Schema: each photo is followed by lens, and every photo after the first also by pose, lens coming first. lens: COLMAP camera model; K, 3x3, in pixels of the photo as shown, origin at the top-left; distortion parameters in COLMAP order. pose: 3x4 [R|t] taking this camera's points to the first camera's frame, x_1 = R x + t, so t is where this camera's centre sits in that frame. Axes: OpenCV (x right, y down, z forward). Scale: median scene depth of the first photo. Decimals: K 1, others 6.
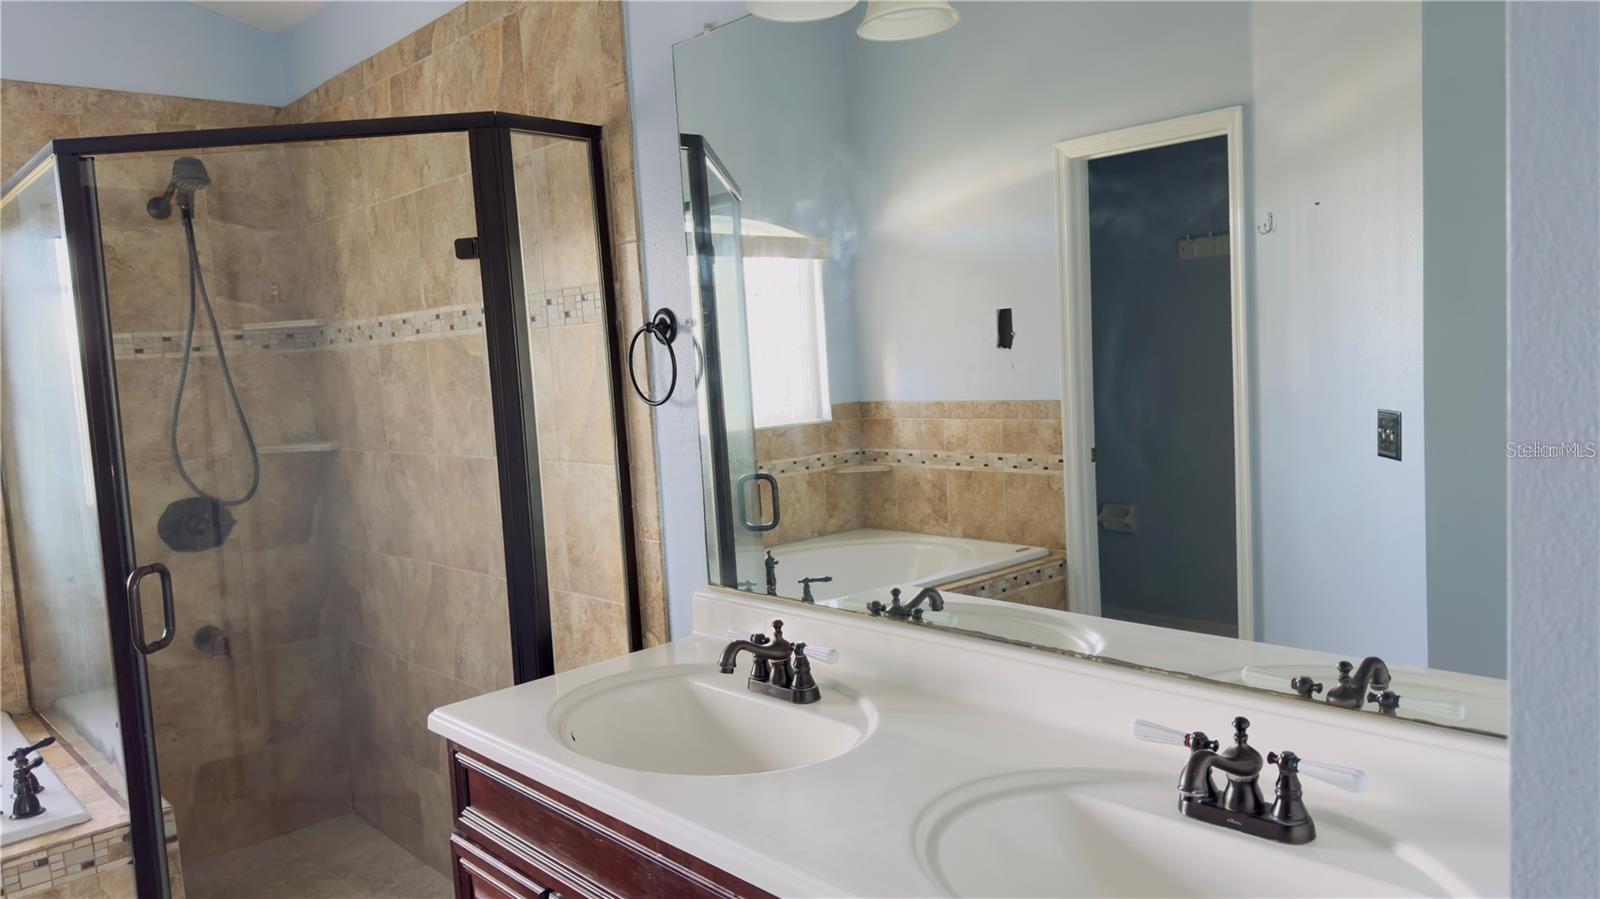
lens RADIAL K [[1123.5, 0, 809.9], [0, 1123.5, 468.9], [0, 0, 1]] dist [0.071727, -0.097785]
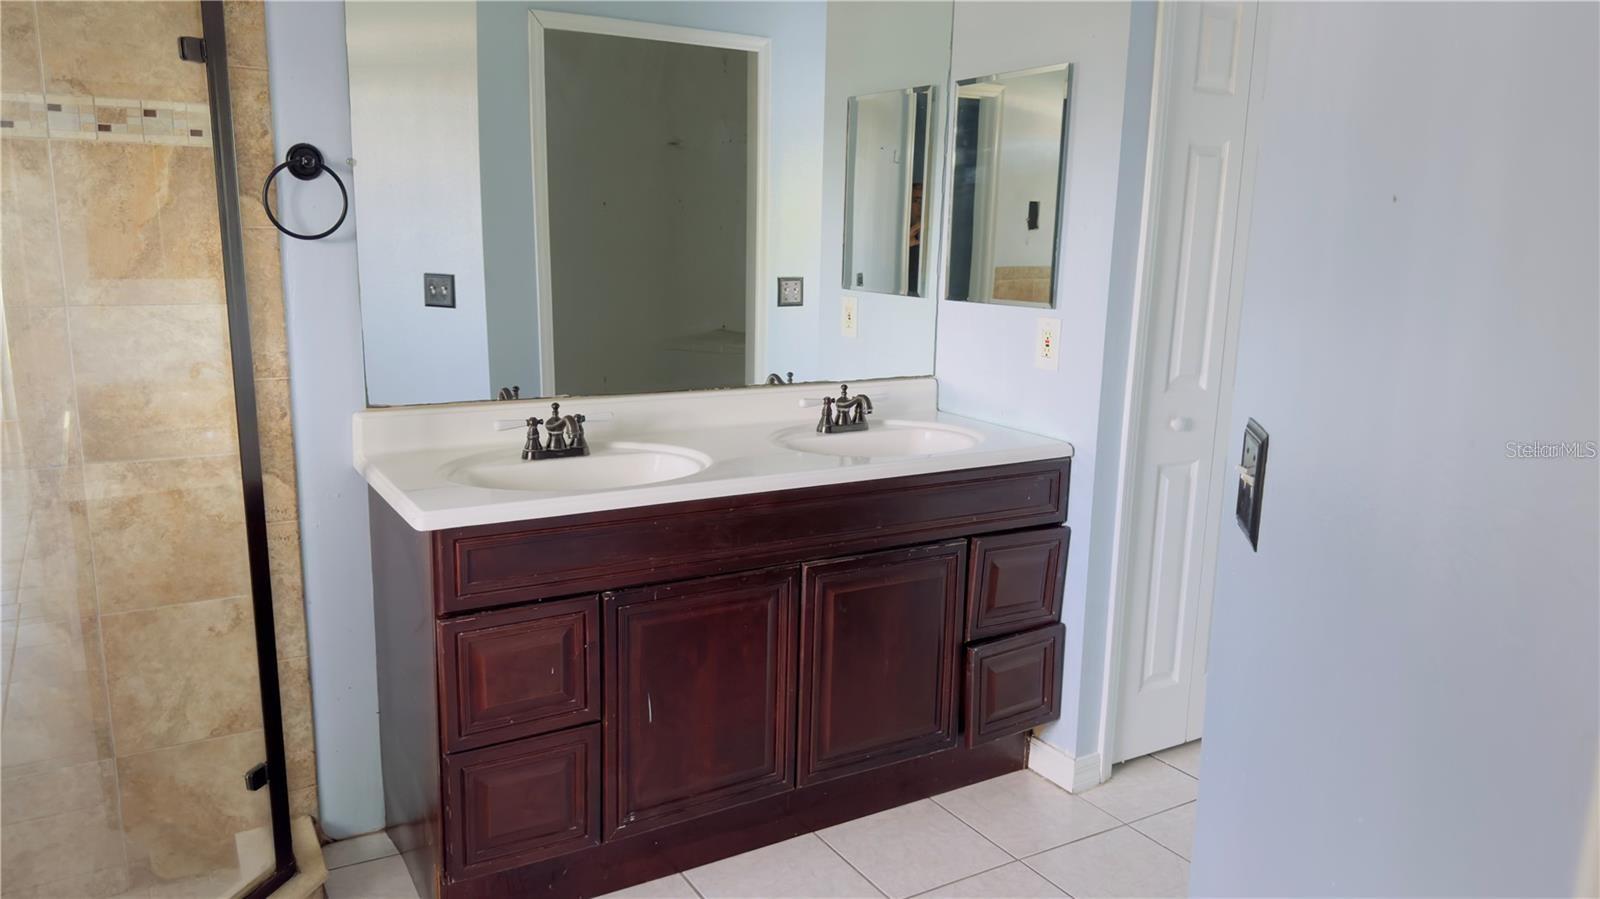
lens RADIAL K [[1123.5, 0, 796.5], [0, 1123.5, 460.7], [0, 0, 1]] dist [0.071727, -0.097785]
pose [[0.199461, -0.140375, 0.969799, -0.931196], [0.067715, 0.989295, 0.129270, 0.033562], [-0.977563, 0.039886, 0.206831, 0.306997]]
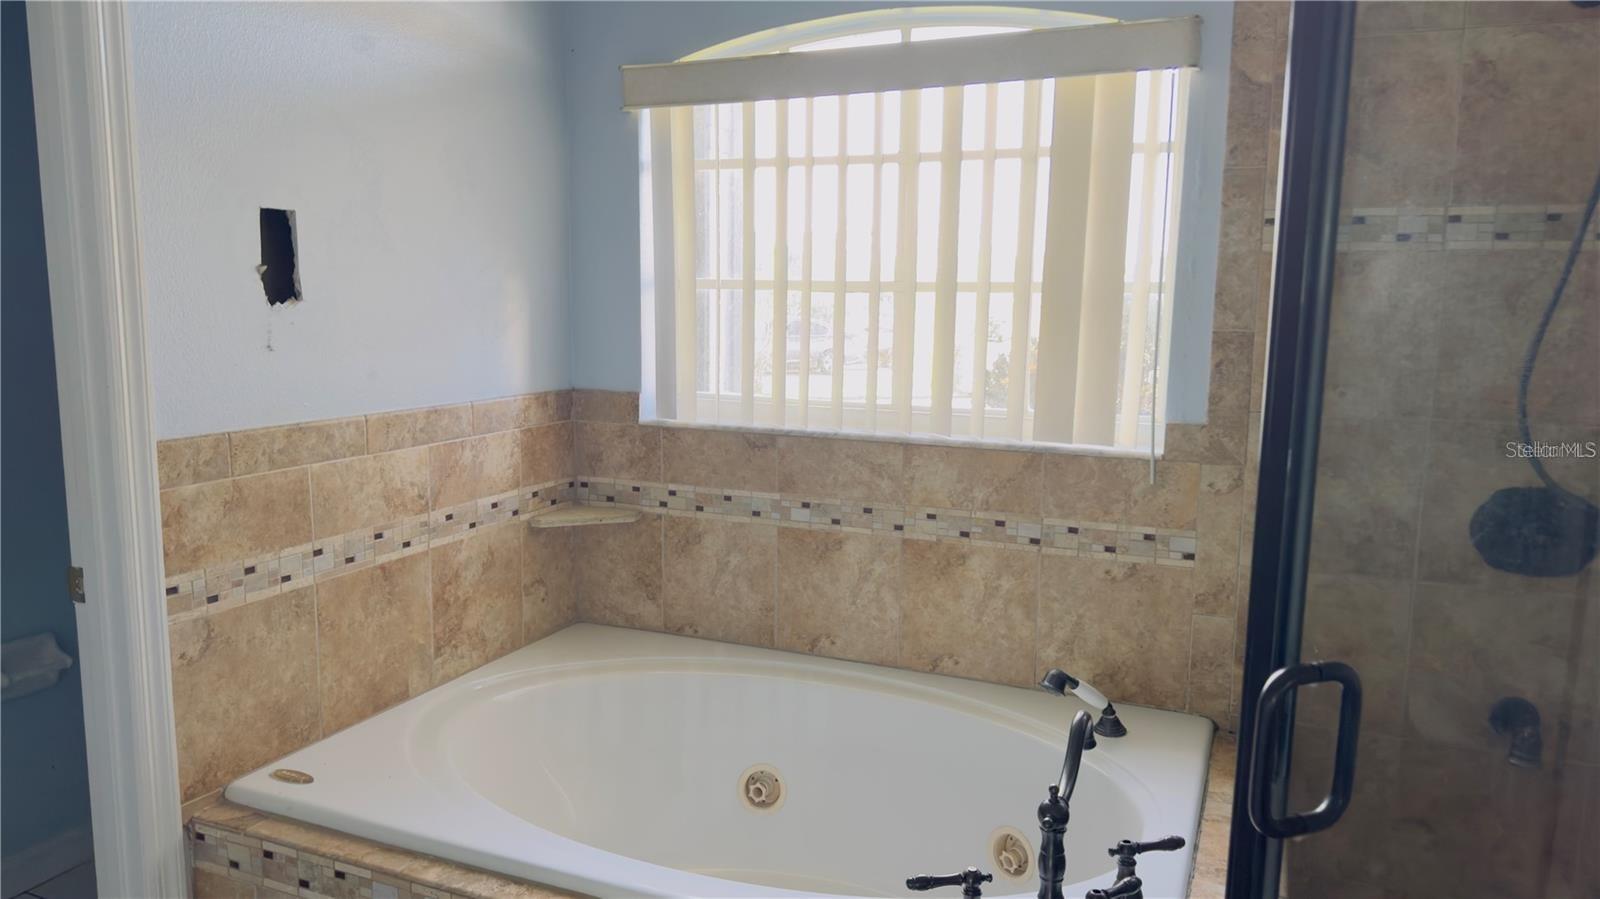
lens RADIAL K [[1123.5, 0, 793.9], [0, 1123.5, 450.0], [0, 0, 1]] dist [0.071727, -0.097785]
pose [[0.404416, 0.189144, -0.894803, -0.225884], [-0.130209, 0.980322, 0.148372, -0.041385], [0.905259, 0.056508, 0.421086, 0.516362]]
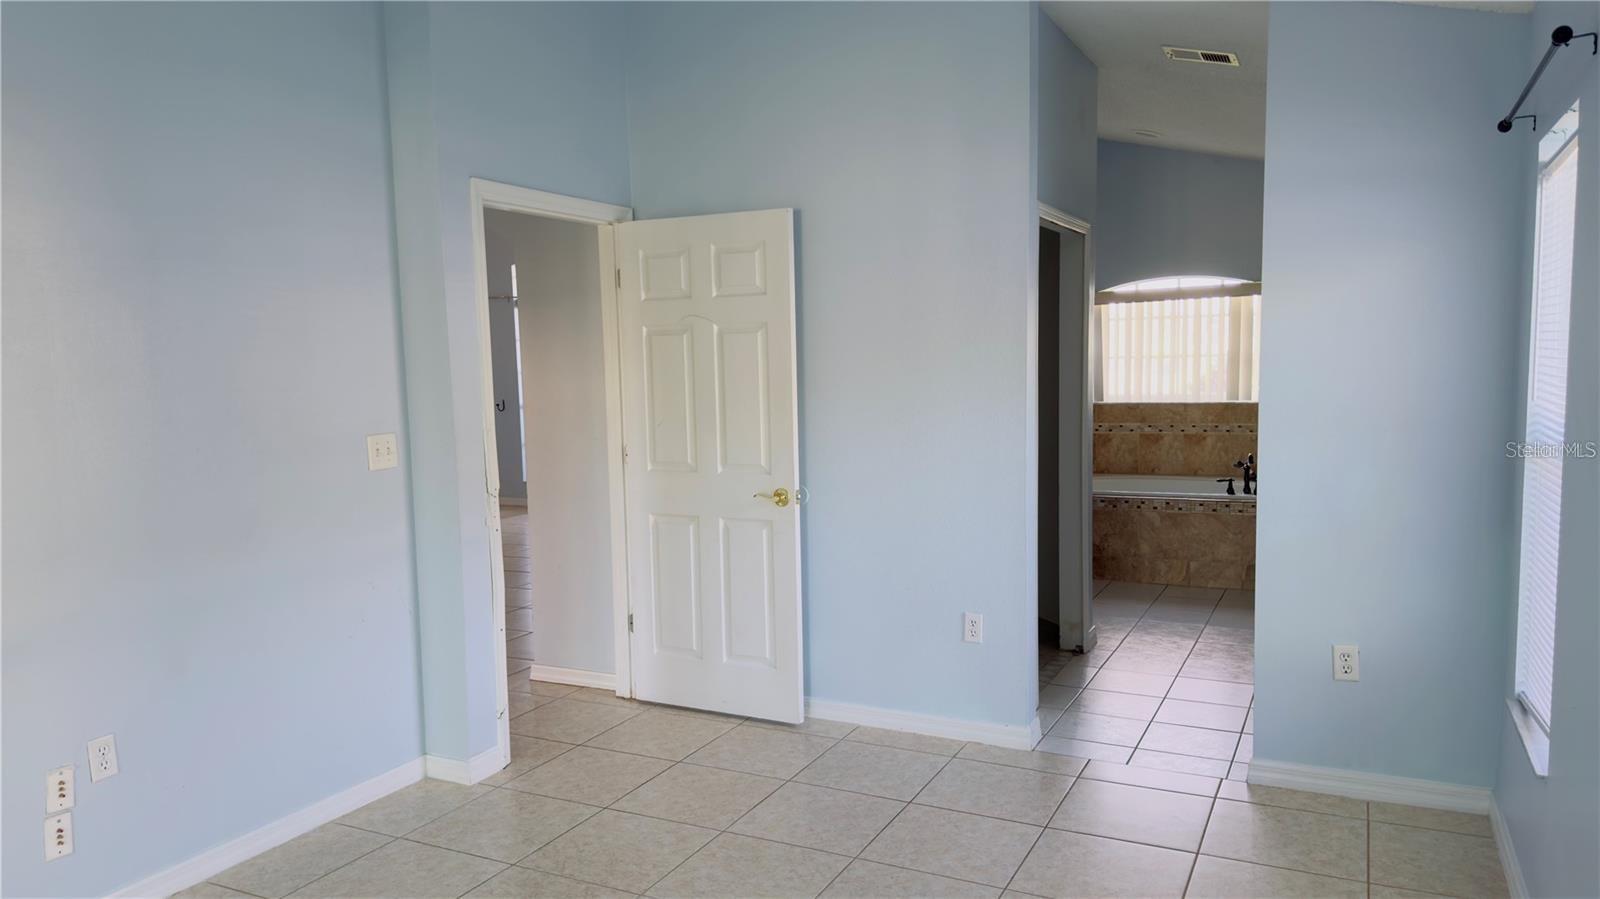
lens RADIAL K [[1123.5, 0, 792.0], [0, 1123.5, 462.7], [0, 0, 1]] dist [0.071727, -0.097785]
pose [[0.347961, 0.143016, -0.926536, 1.518563], [-0.093520, 0.988662, 0.117484, -0.024029], [0.932833, 0.045770, 0.357390, -1.134852]]
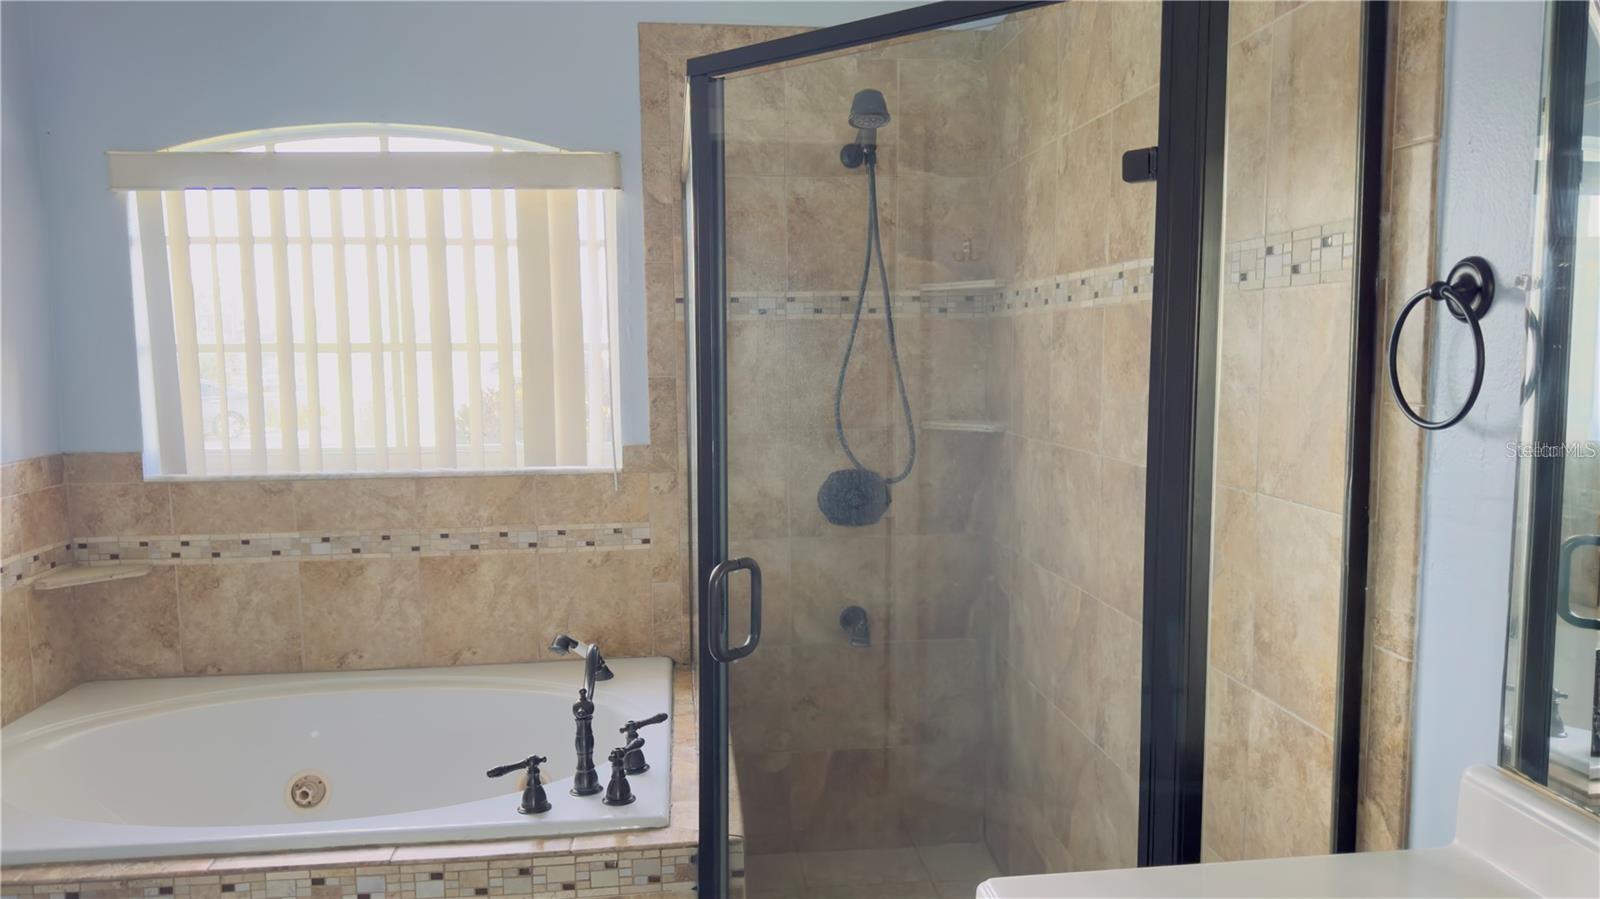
lens RADIAL K [[1123.5, 0, 805.4], [0, 1123.5, 470.8], [0, 0, 1]] dist [0.071727, -0.097785]
pose [[0.802429, 0.114832, -0.585595, -0.045184], [-0.097833, 0.993348, 0.060732, -0.033886], [0.588674, 0.008557, 0.808325, 0.300615]]
